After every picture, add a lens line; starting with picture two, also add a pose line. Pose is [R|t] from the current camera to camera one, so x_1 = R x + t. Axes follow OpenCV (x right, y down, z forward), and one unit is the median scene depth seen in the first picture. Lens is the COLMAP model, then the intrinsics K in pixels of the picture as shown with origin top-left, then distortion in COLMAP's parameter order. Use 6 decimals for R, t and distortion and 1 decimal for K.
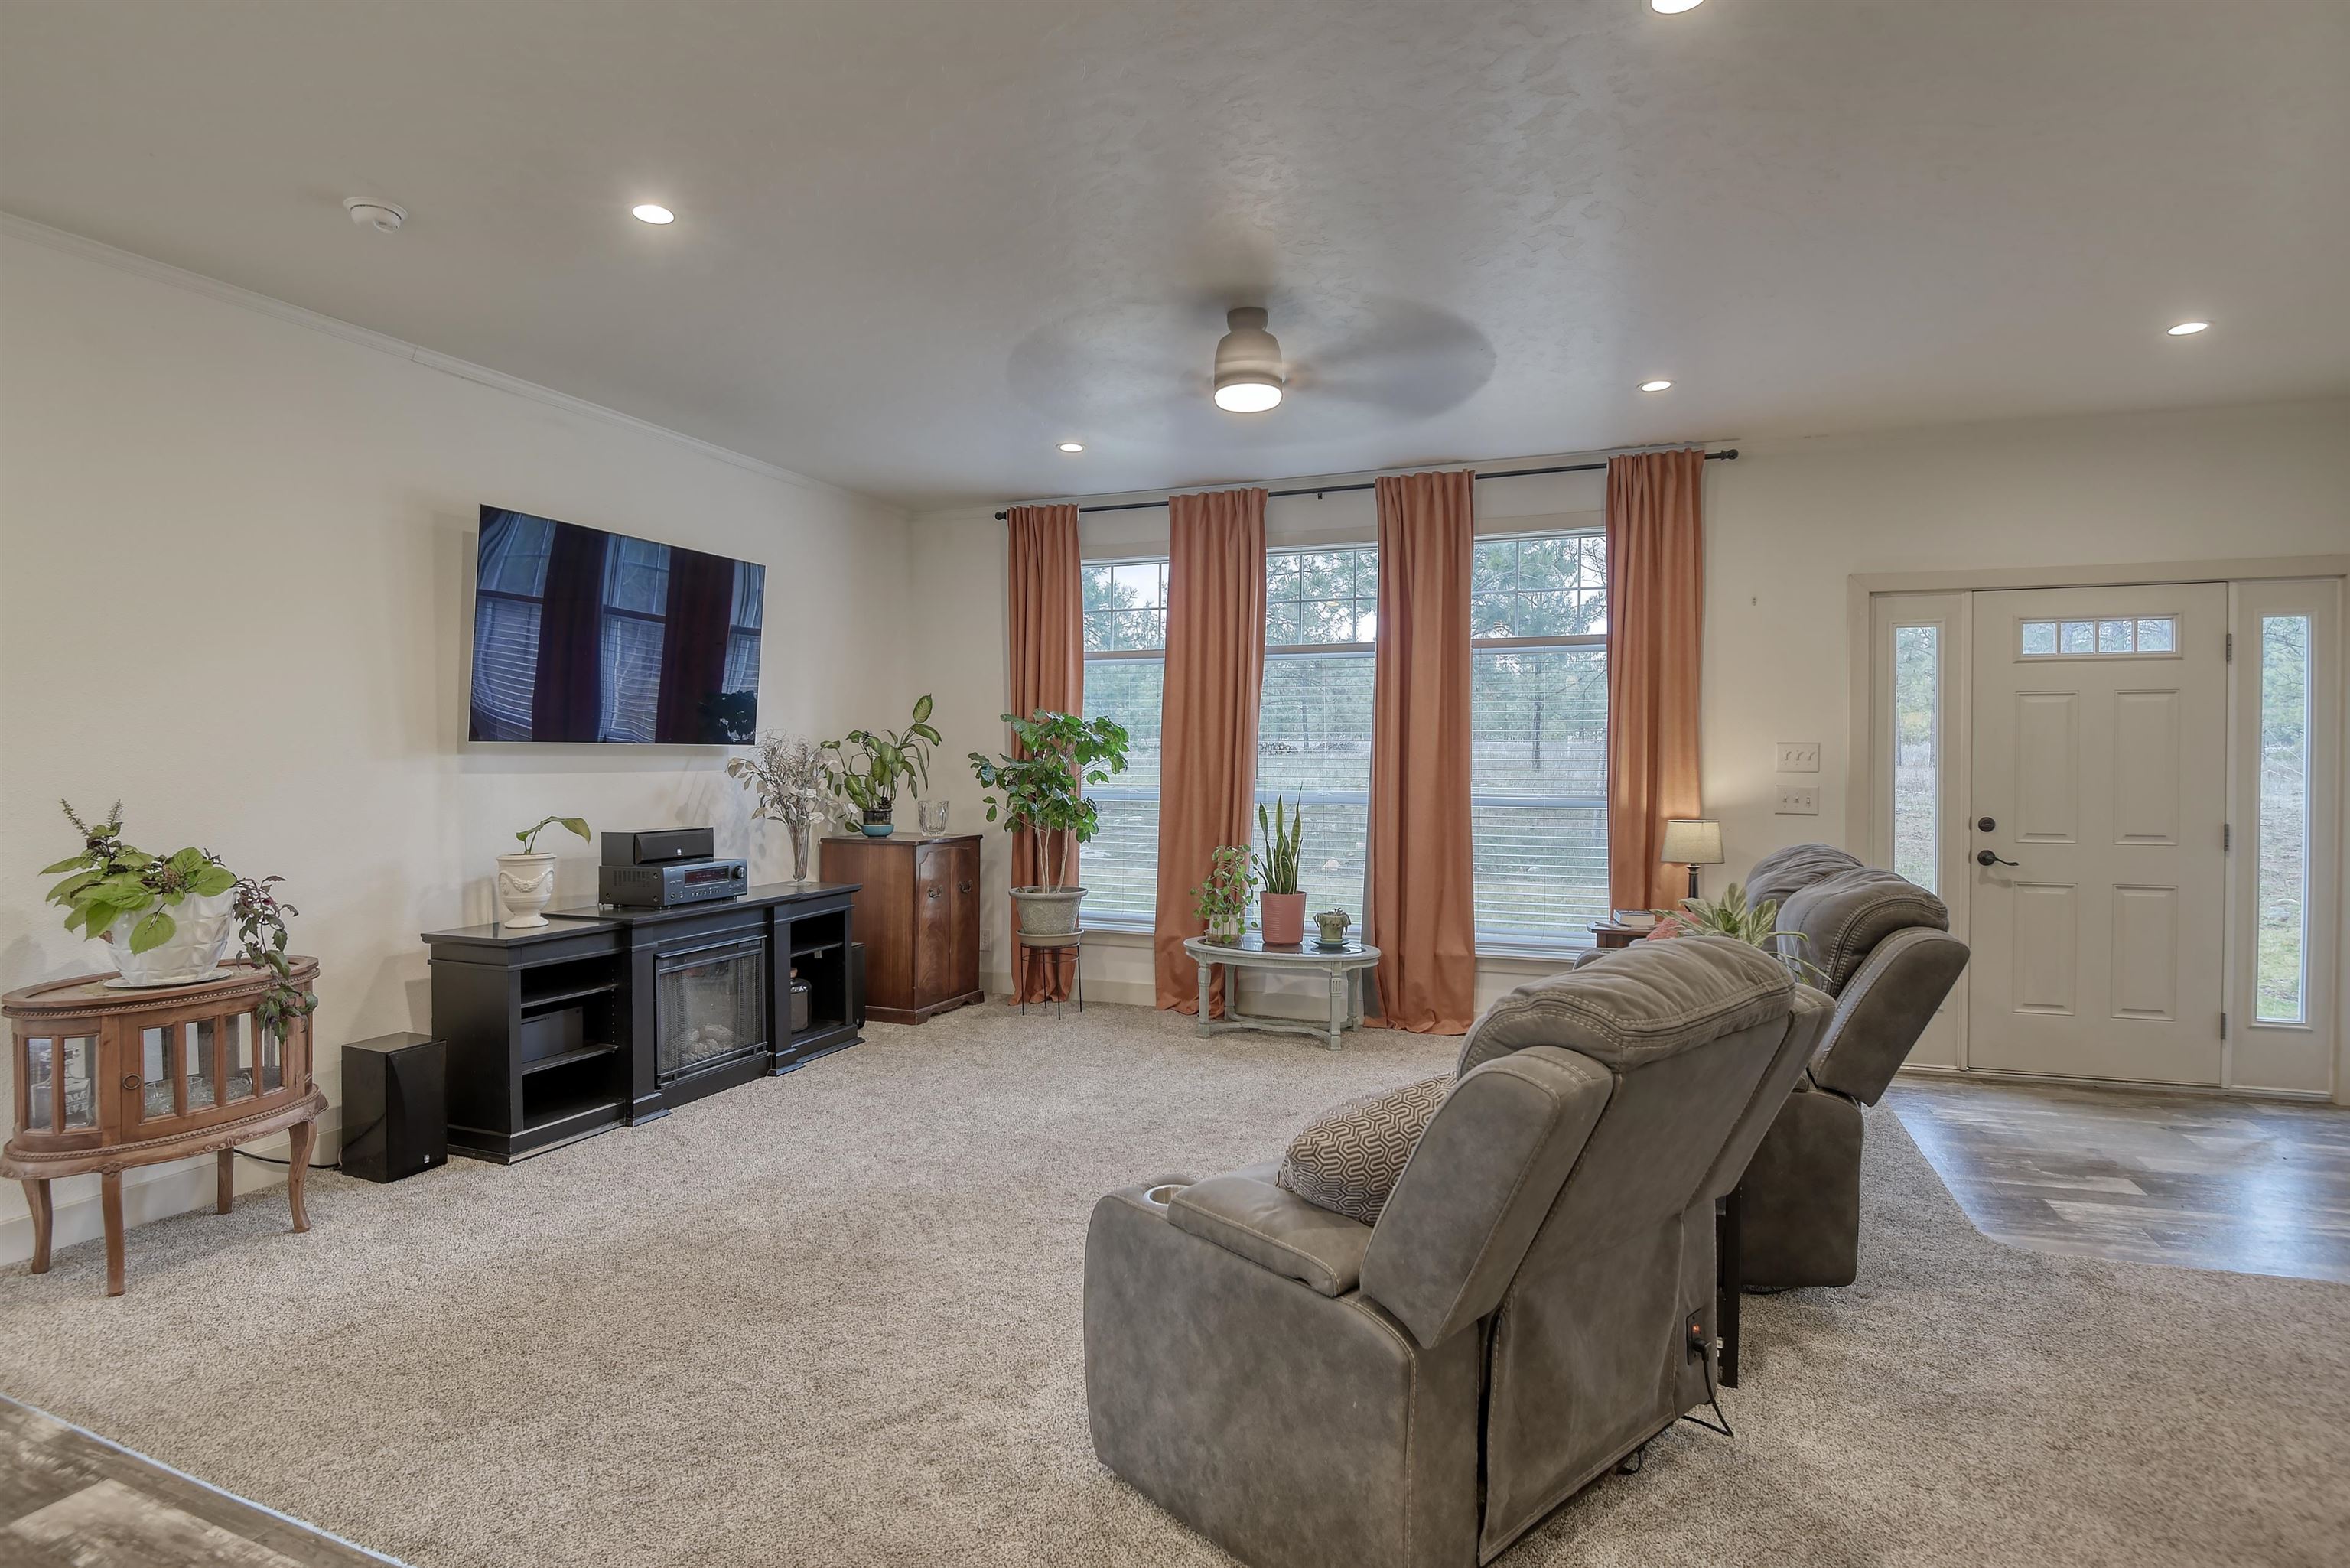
lens RADIAL K [[1178.0, 0, 1156.9], [0, 1178.0, 756.4], [0, 0, 1]] dist [0.000720, -0.020379]
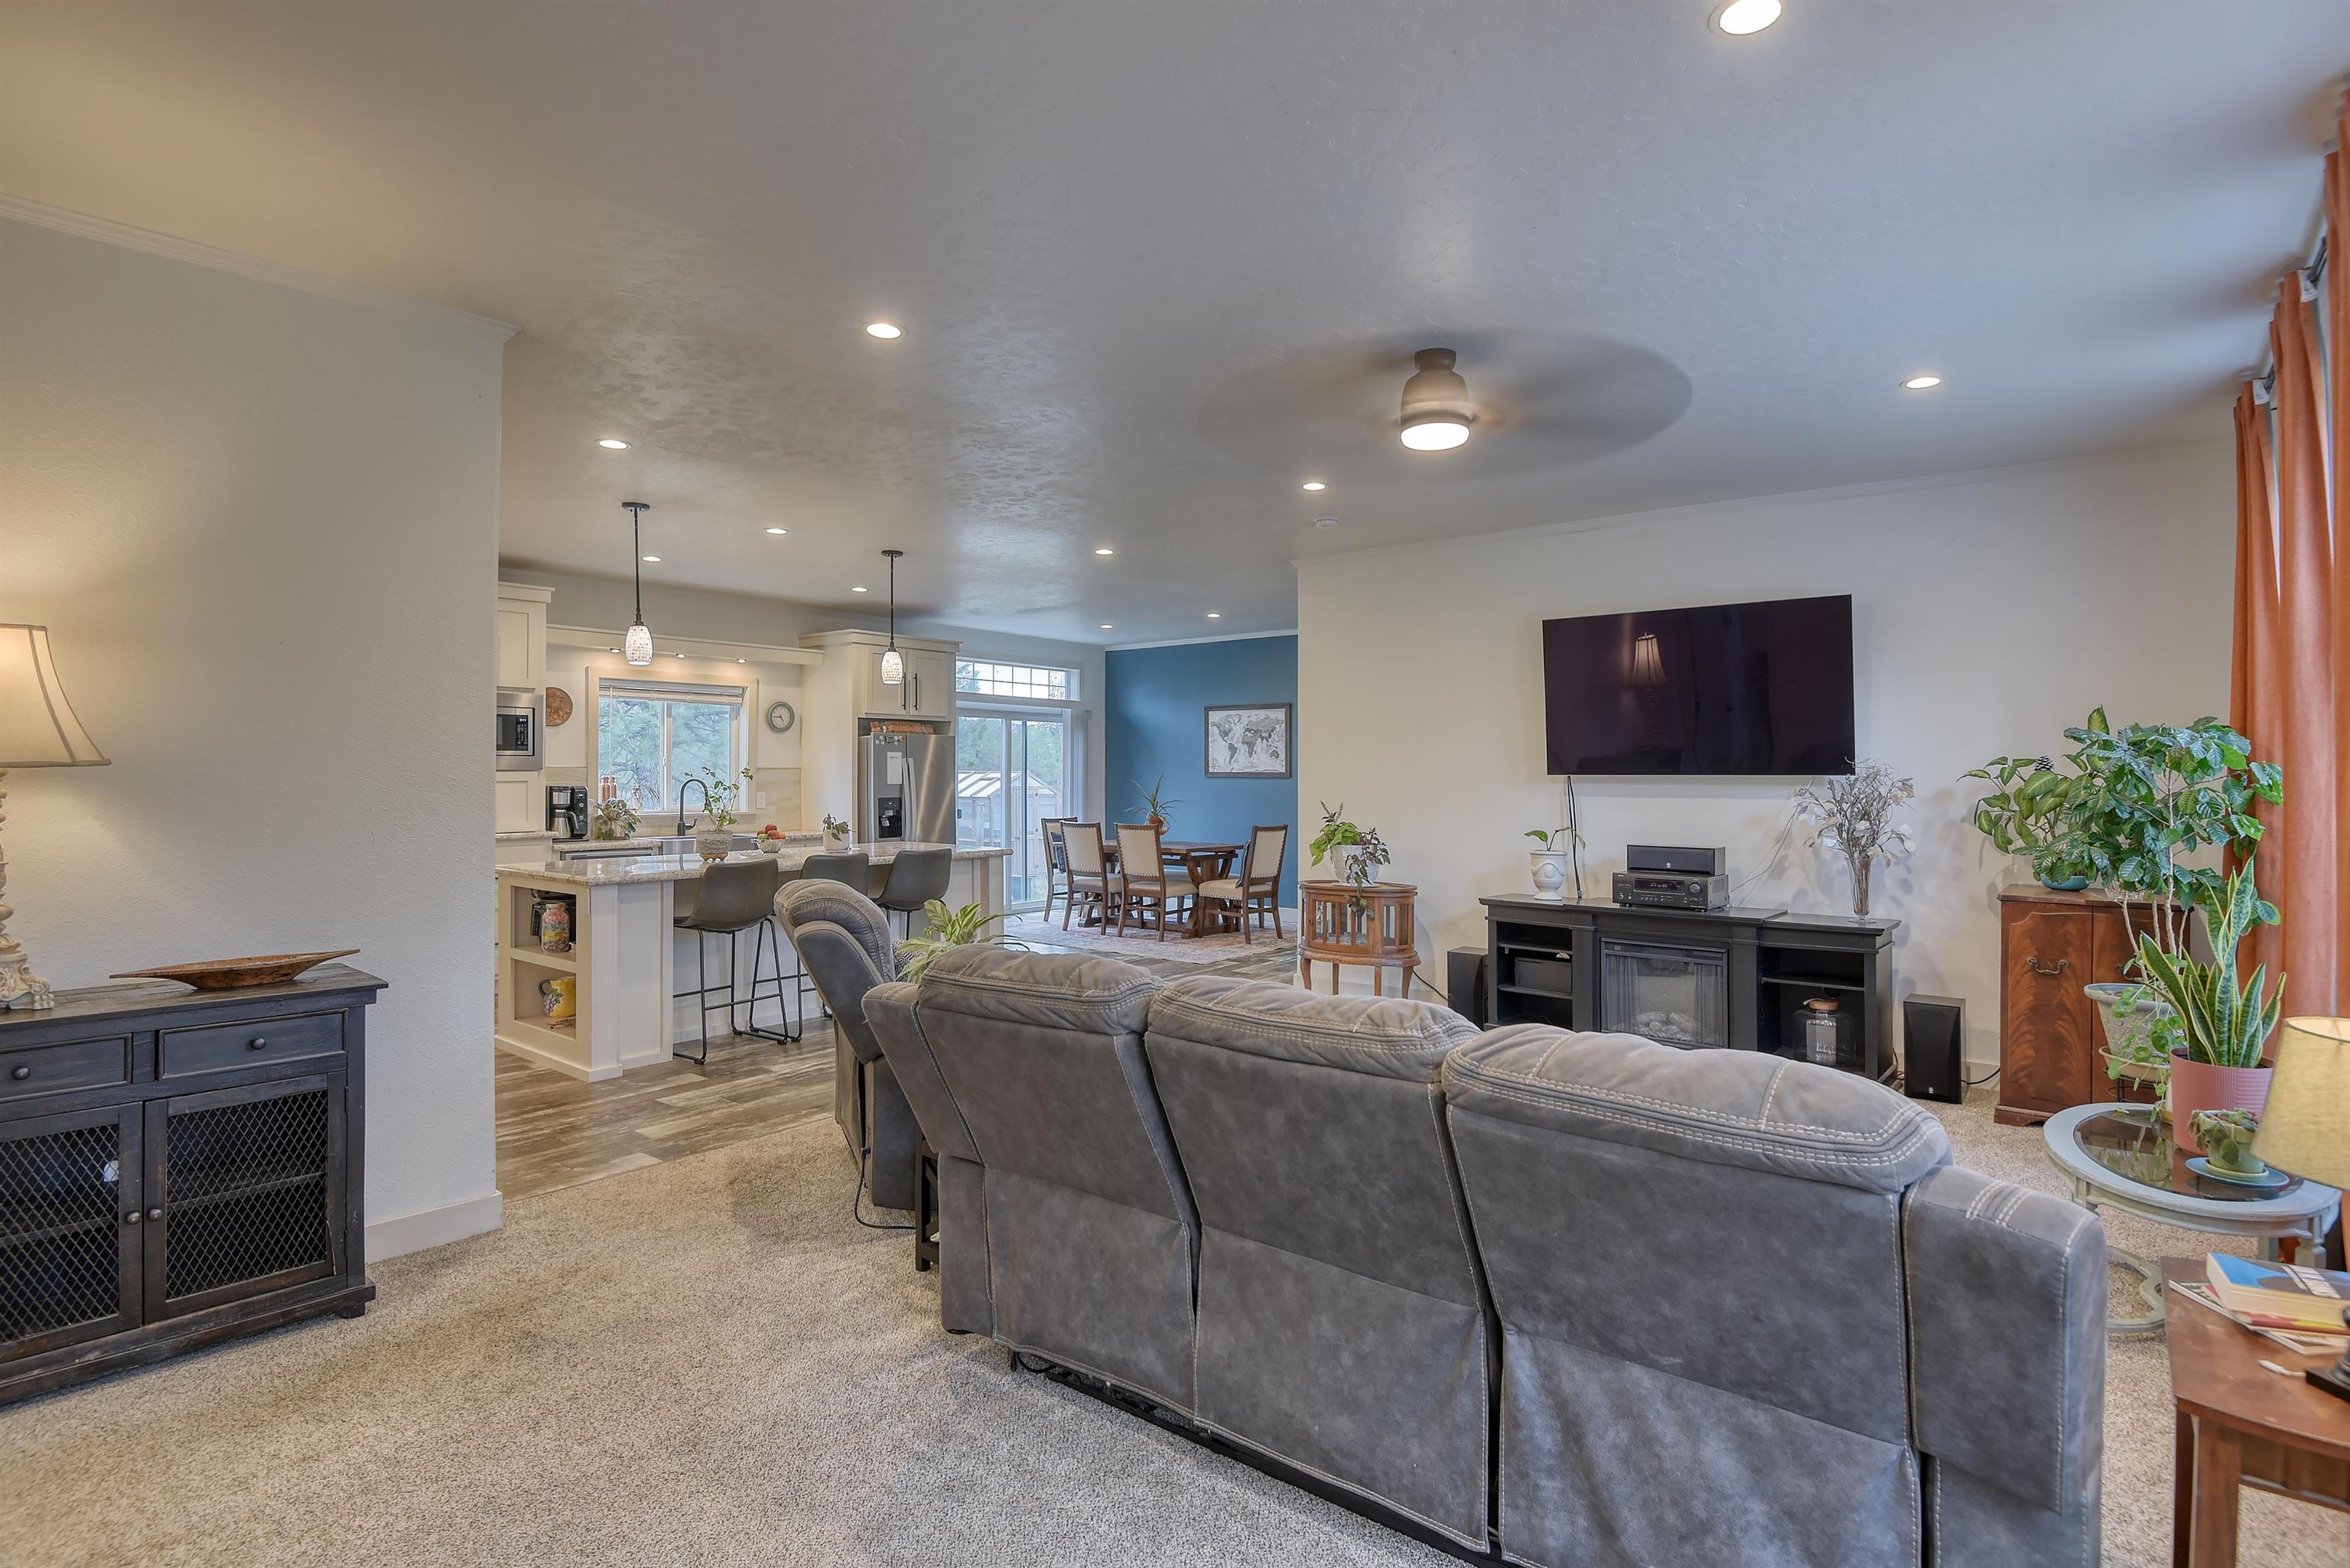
lens RADIAL K [[1178.0, 0, 1156.9], [0, 1178.0, 756.4], [0, 0, 1]] dist [0.000720, -0.020379]
pose [[-0.299861, -0.015497, -0.953857, 0.747228], [-0.000547, 0.999871, -0.016073, -0.008405], [0.953983, -0.004298, -0.299831, 0.708982]]
